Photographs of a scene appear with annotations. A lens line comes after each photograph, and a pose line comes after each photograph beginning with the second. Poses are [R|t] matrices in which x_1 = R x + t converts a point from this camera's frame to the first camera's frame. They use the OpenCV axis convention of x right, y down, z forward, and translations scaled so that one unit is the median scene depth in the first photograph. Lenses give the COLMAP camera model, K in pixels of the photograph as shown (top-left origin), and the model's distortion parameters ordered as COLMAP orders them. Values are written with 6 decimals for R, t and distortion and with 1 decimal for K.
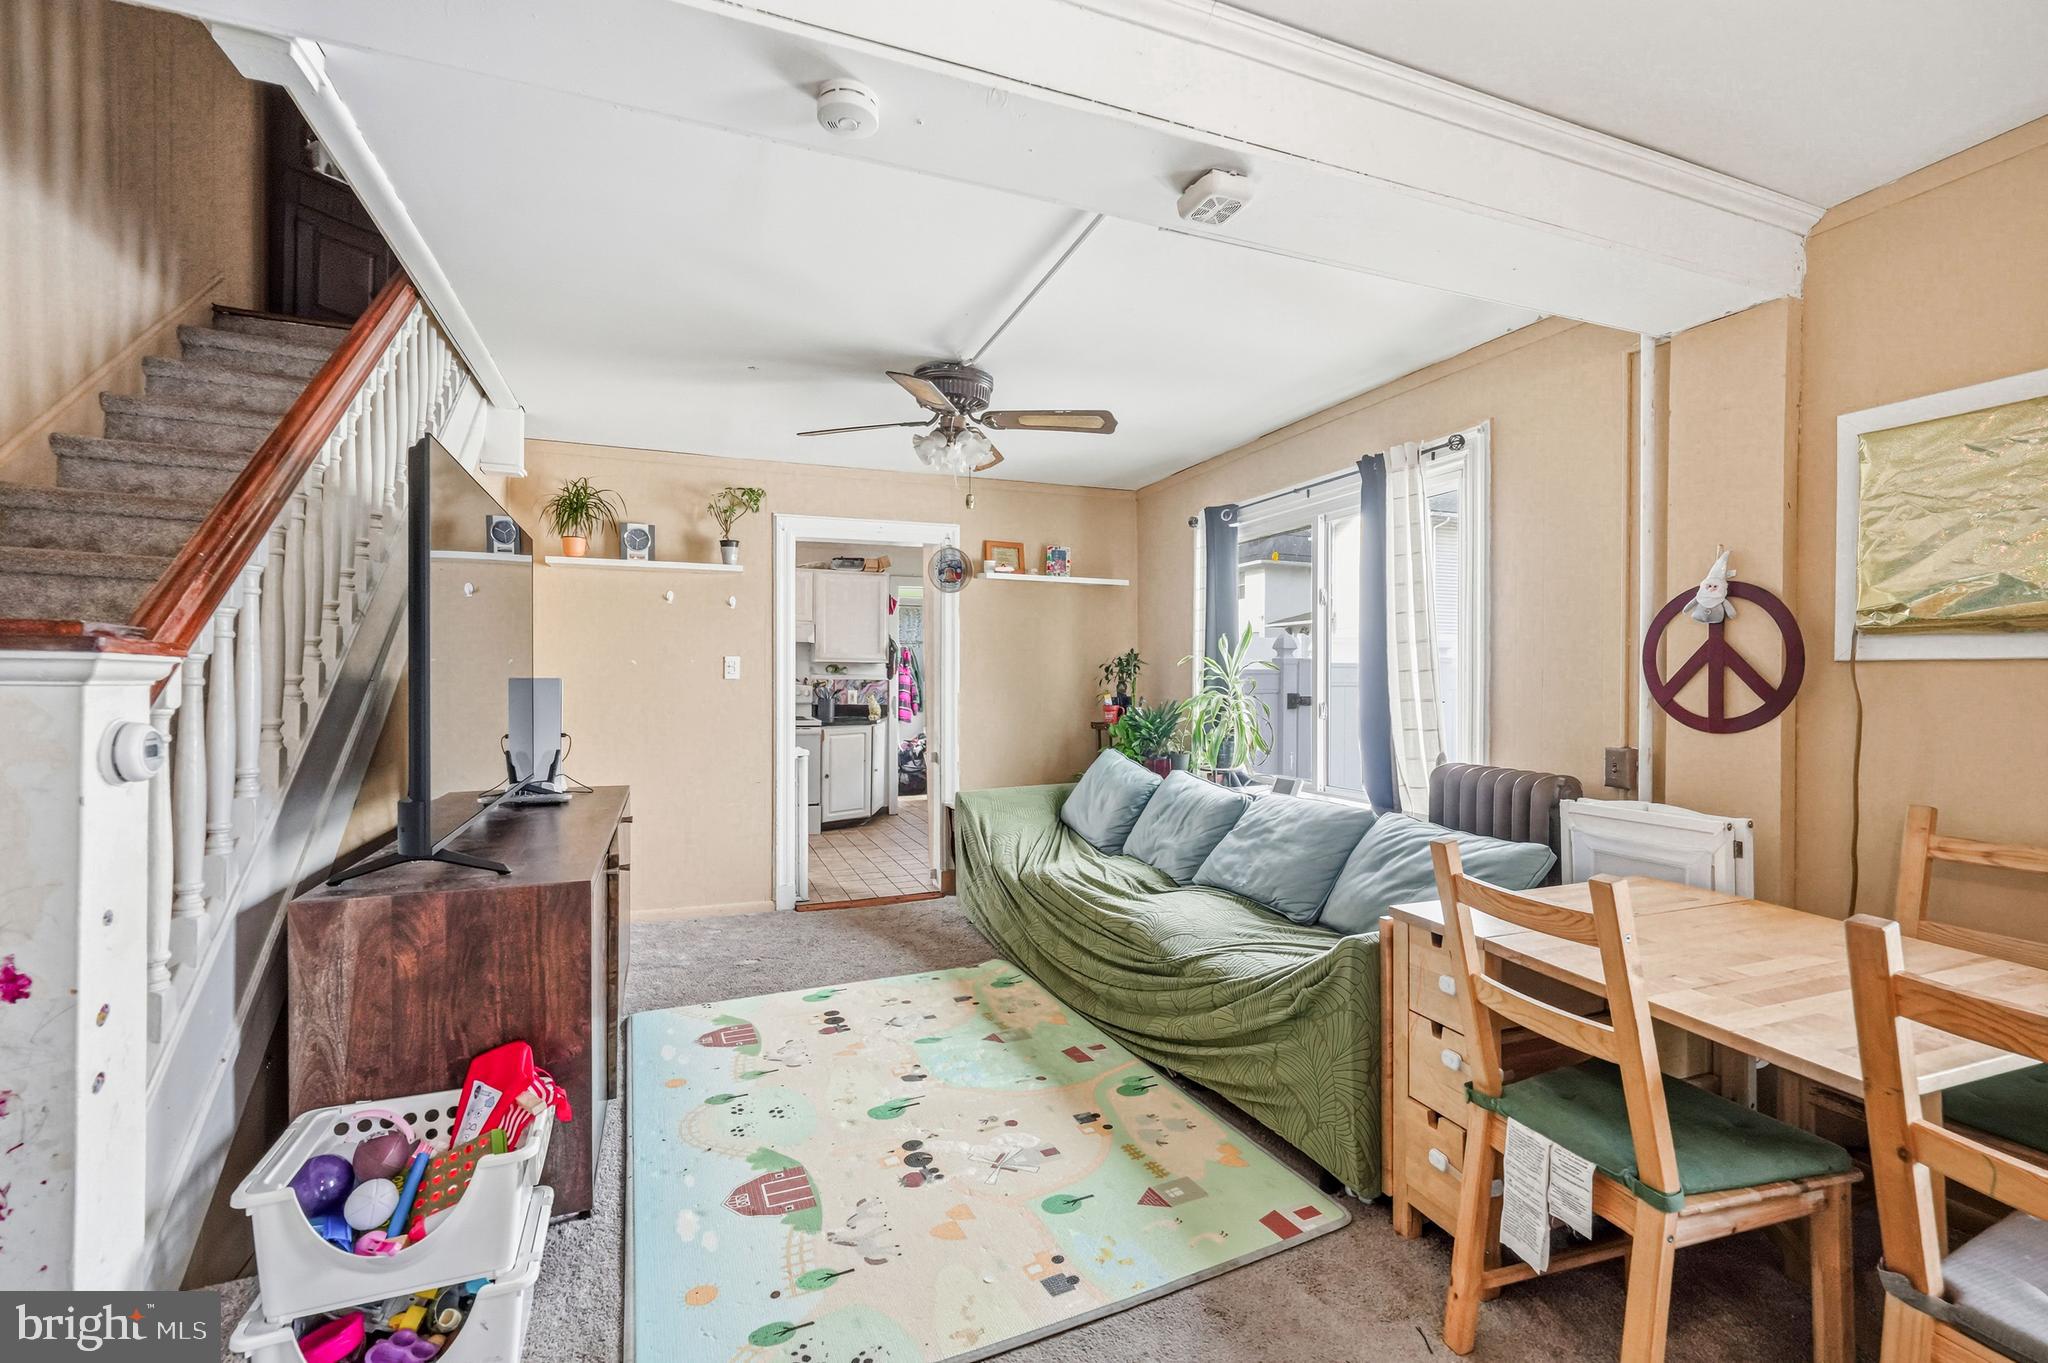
lens RADIAL K [[892.2, 0, 1028.1], [0, 892.2, 684.5], [0, 0, 1]] dist [-0.009927, 0.003974]
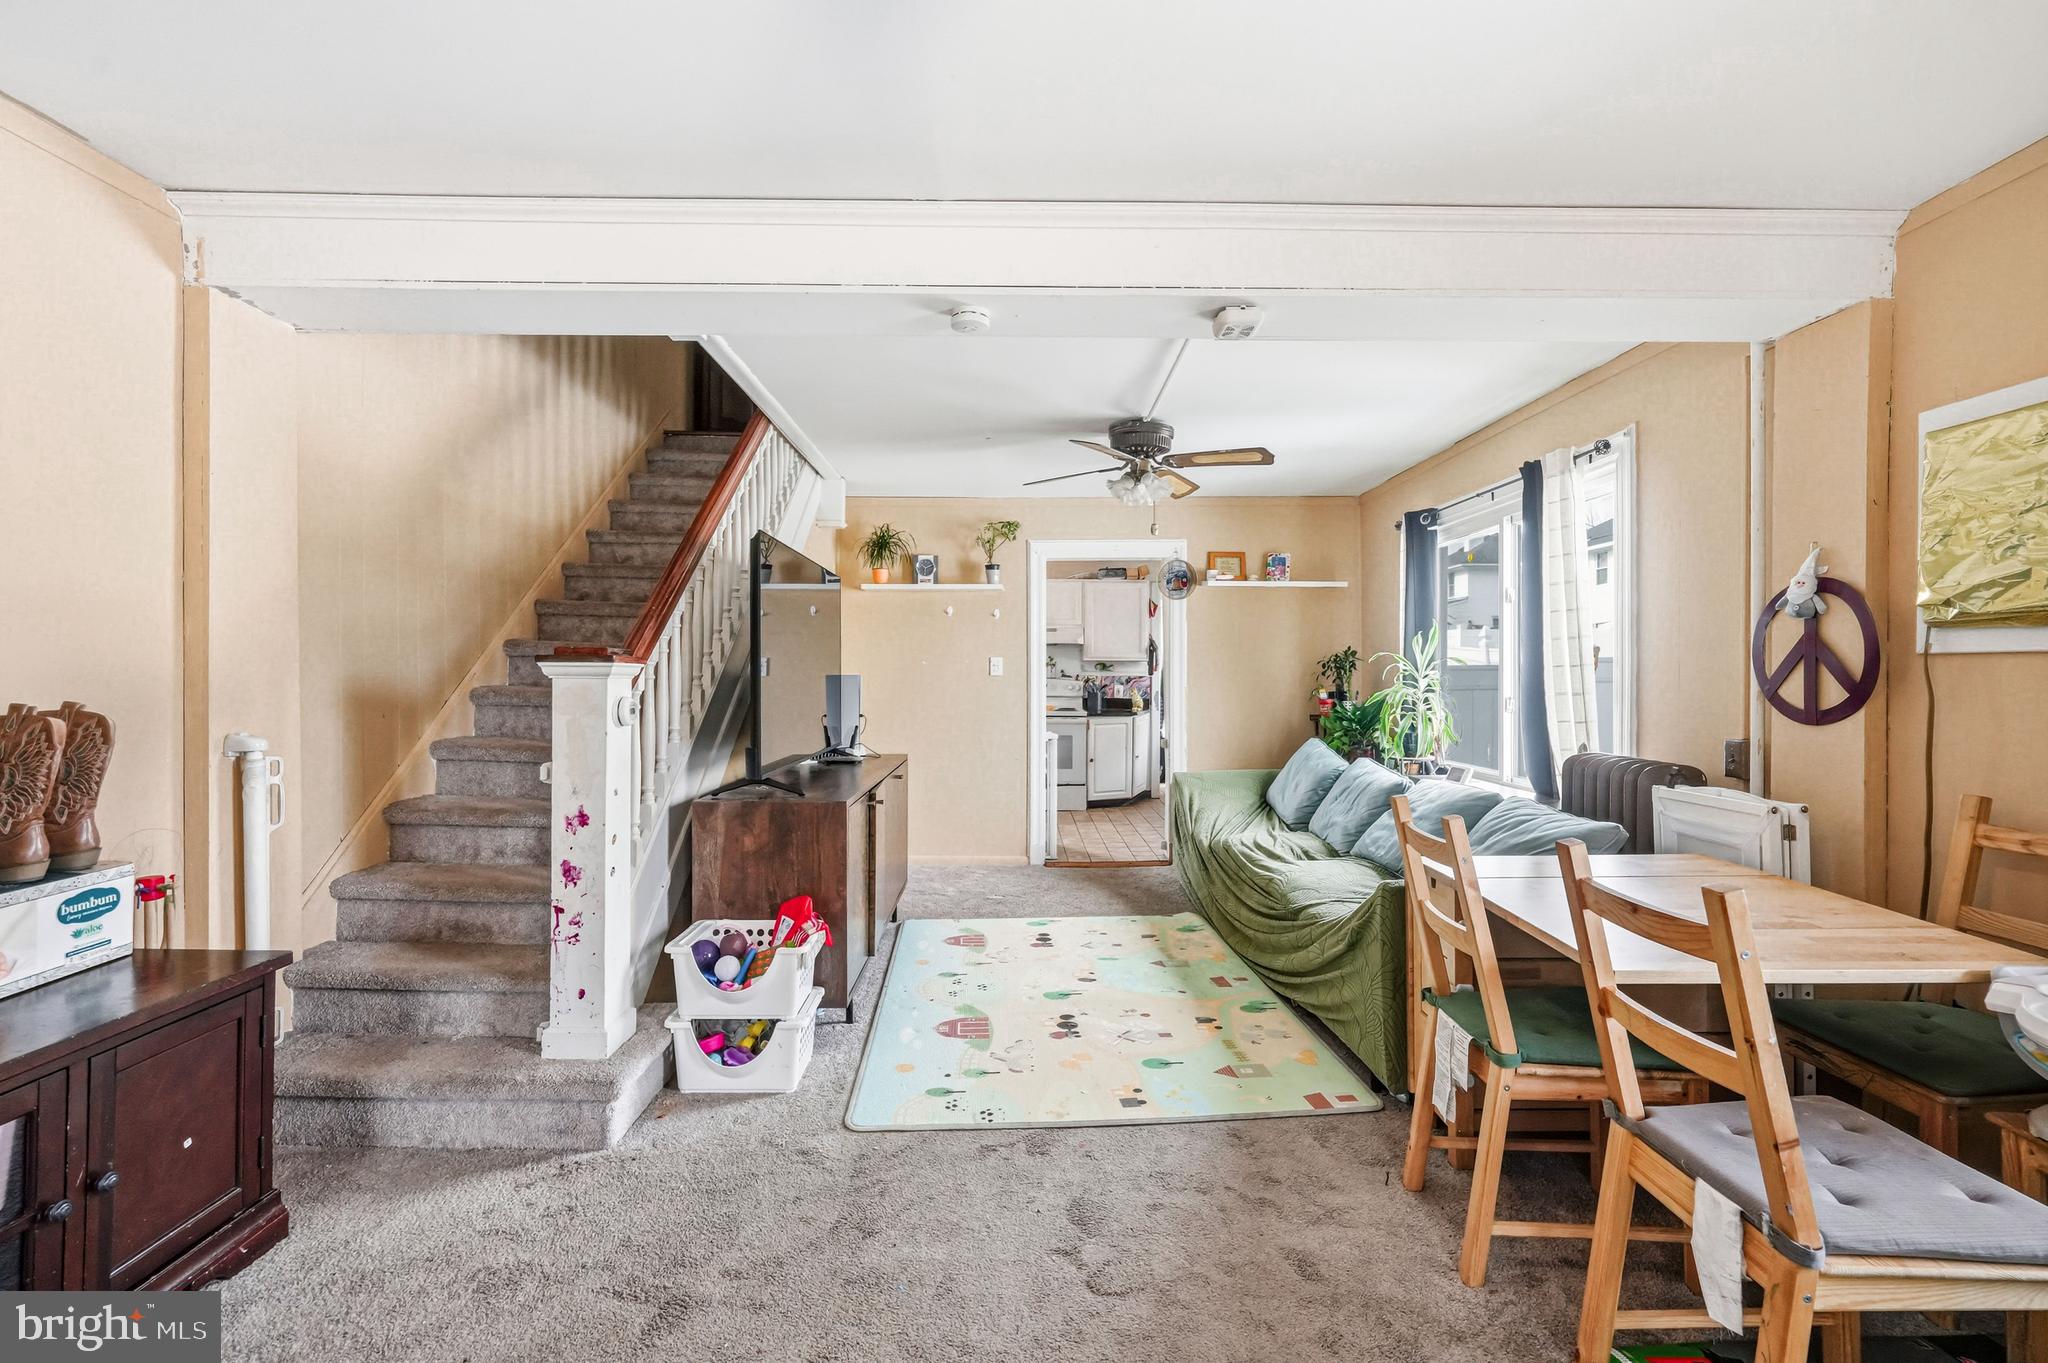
lens RADIAL K [[892.2, 0, 1018.2], [0, 892.2, 678.1], [0, 0, 1]] dist [-0.009927, 0.003974]
pose [[0.932126, -0.001566, -0.362130, 0.290172], [0.000250, 0.999993, -0.003682, 0.003975], [0.362133, 0.003341, 0.932120, -0.294335]]
